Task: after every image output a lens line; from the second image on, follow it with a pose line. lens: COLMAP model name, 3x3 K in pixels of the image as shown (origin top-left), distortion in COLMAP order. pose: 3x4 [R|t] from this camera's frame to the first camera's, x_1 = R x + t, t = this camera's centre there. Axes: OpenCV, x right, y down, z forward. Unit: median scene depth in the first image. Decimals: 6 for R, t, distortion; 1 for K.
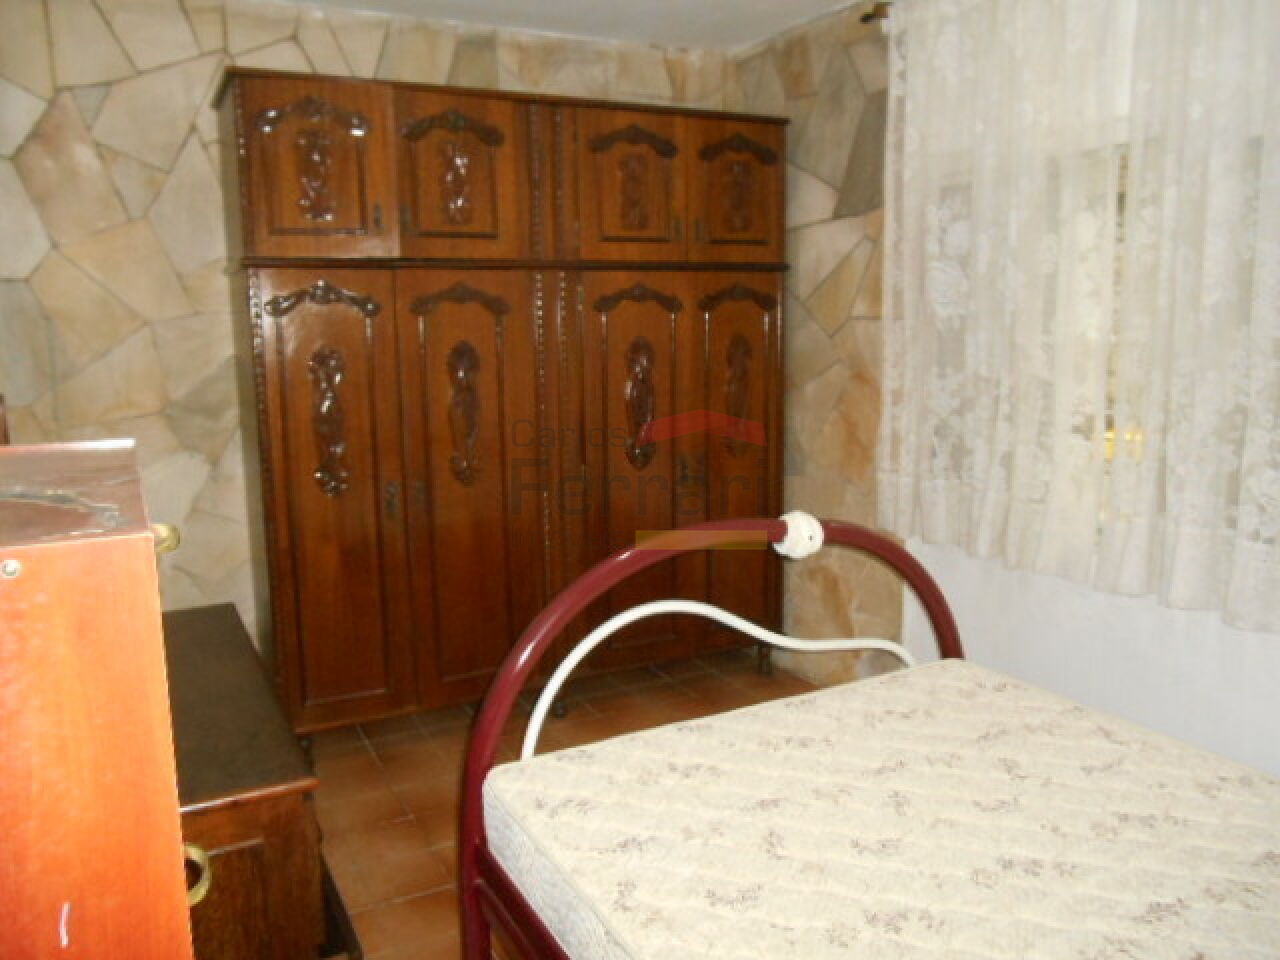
lens RADIAL K [[967.0, 0, 640.3], [0, 967.0, 485.7], [0, 0, 1]] dist [0.001883, -0.001574]
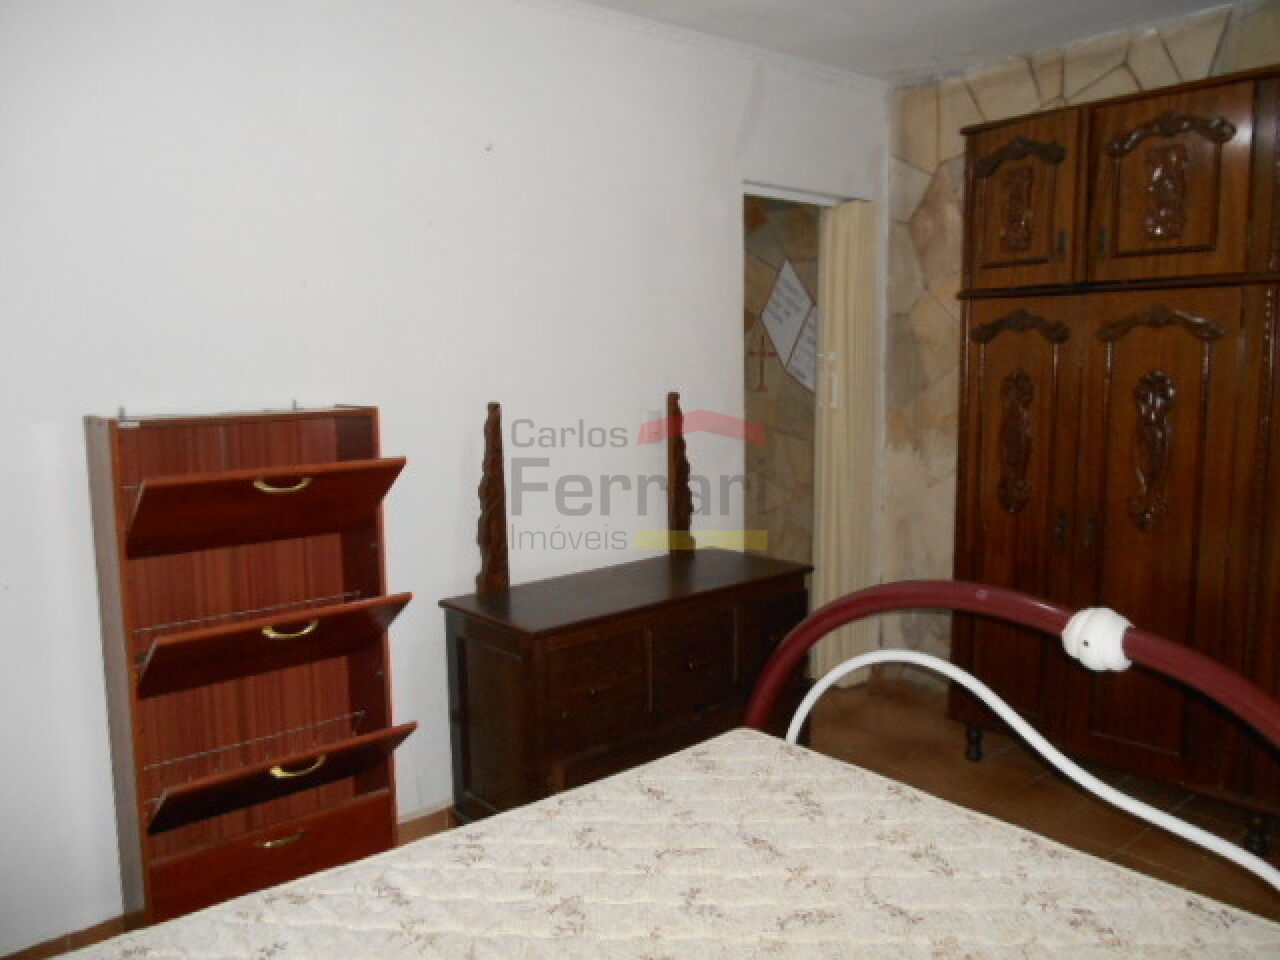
lens RADIAL K [[1003.0, 0, 650.7], [0, 1003.0, 474.2], [0, 0, 1]] dist [-0.020328, 0.021295]
pose [[0.240807, 0.129899, -0.961841, 0.618387], [-0.158183, 0.983006, 0.093155, -0.071525], [0.957596, 0.129715, 0.257262, 0.349978]]
